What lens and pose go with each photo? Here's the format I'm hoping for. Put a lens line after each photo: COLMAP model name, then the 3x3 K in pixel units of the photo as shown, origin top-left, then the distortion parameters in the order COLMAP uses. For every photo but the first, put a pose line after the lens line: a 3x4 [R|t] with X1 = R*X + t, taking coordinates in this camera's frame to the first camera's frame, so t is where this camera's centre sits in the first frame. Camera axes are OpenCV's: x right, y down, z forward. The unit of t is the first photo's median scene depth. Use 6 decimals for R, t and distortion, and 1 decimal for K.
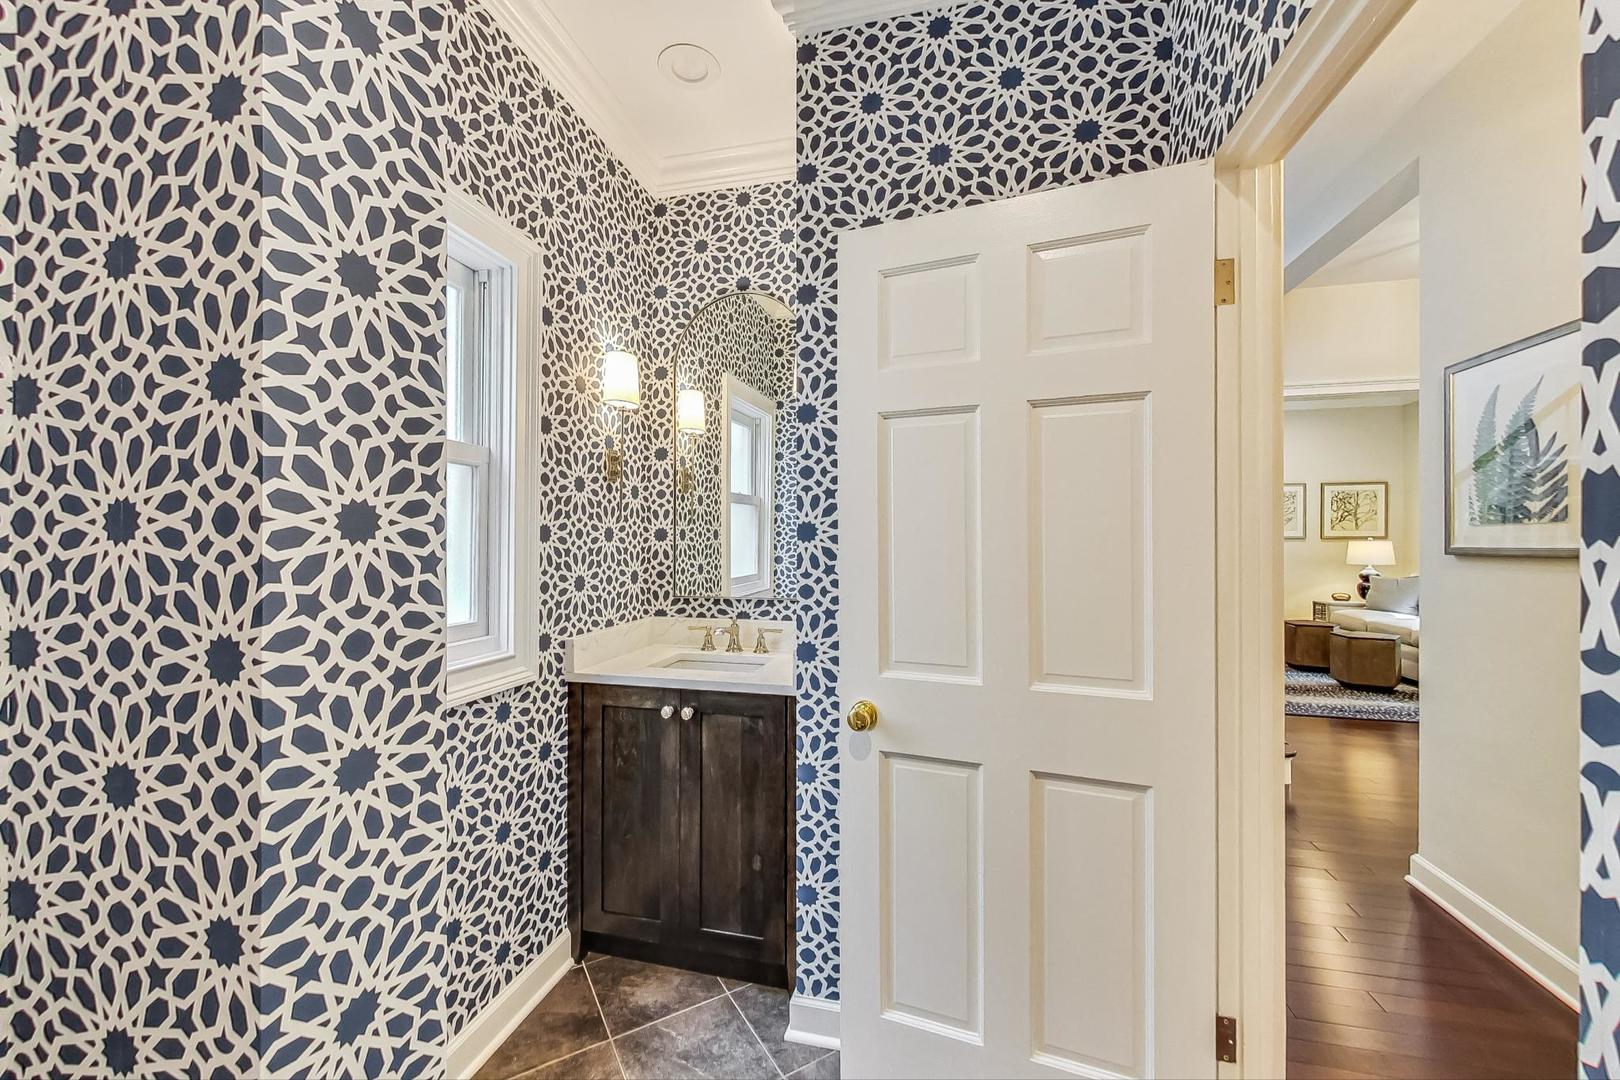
lens RADIAL K [[627.2, 0, 814.9], [0, 627.2, 541.7], [0, 0, 1]] dist [0.001014, 0.000124]
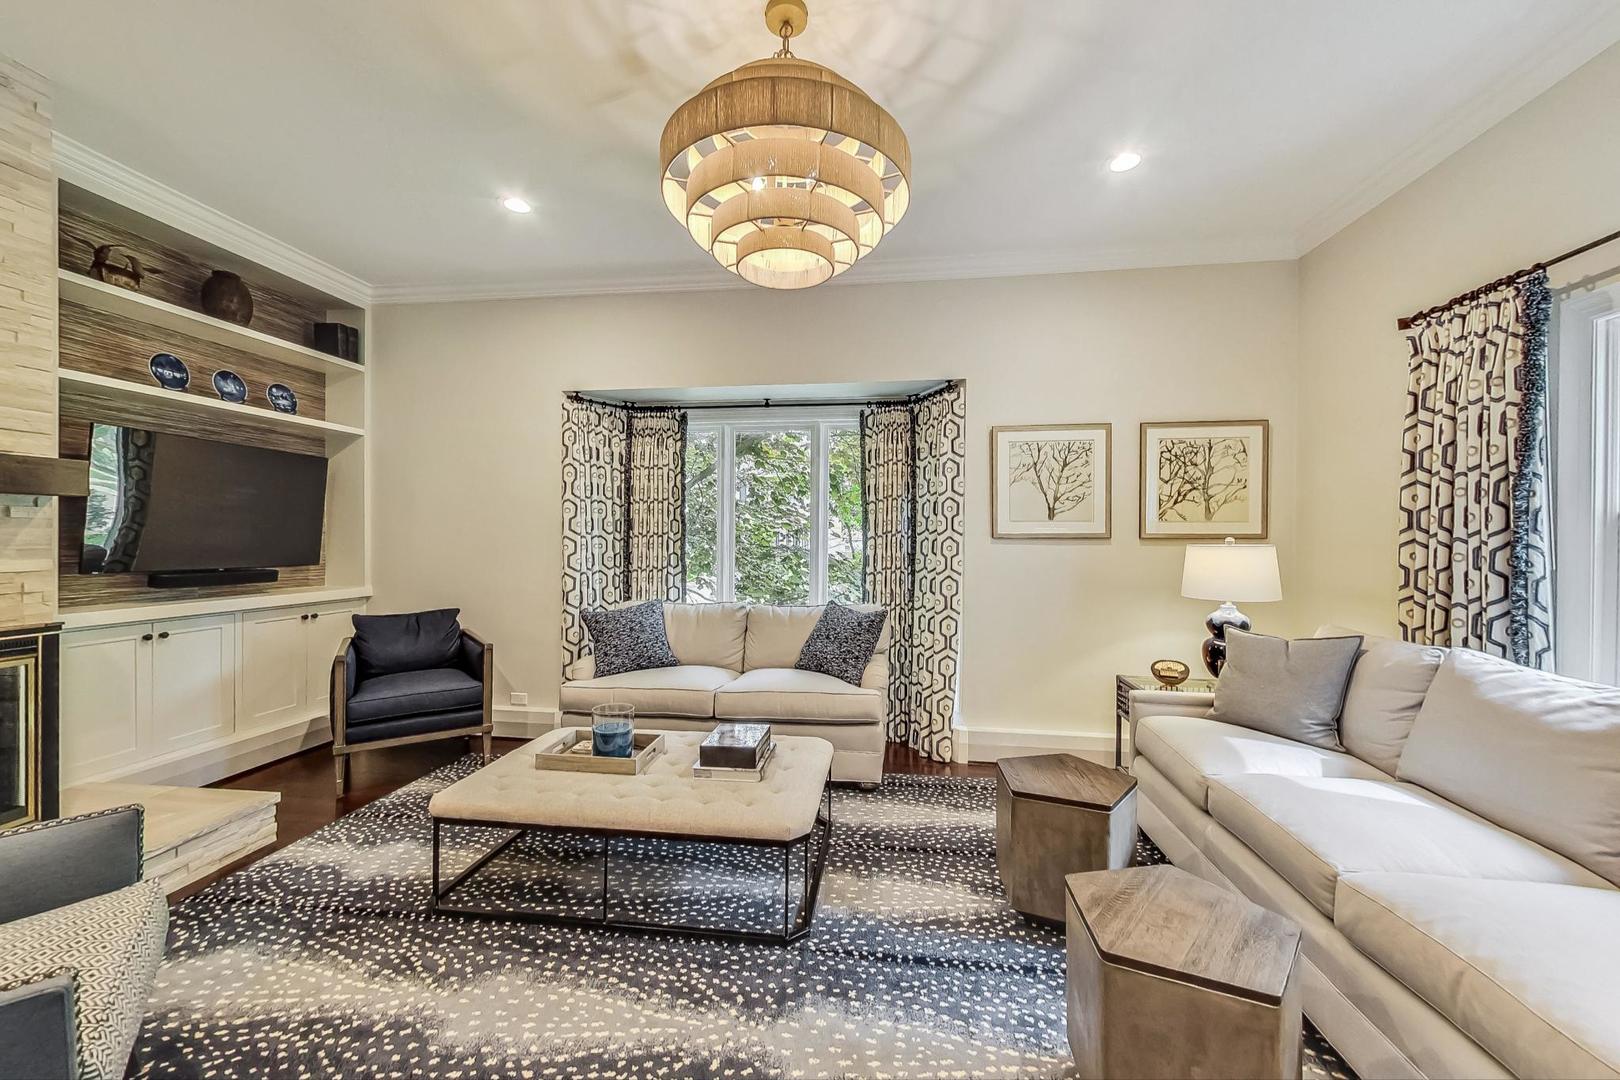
lens RADIAL K [[627.2, 0, 814.7], [0, 627.2, 538.8], [0, 0, 1]] dist [0.001014, 0.000124]
pose [[0.993906, 0.005898, 0.110074, 0.535291], [-0.006345, 0.999973, 0.003709, -0.005136], [-0.110049, -0.004385, 0.993917, 0.581979]]
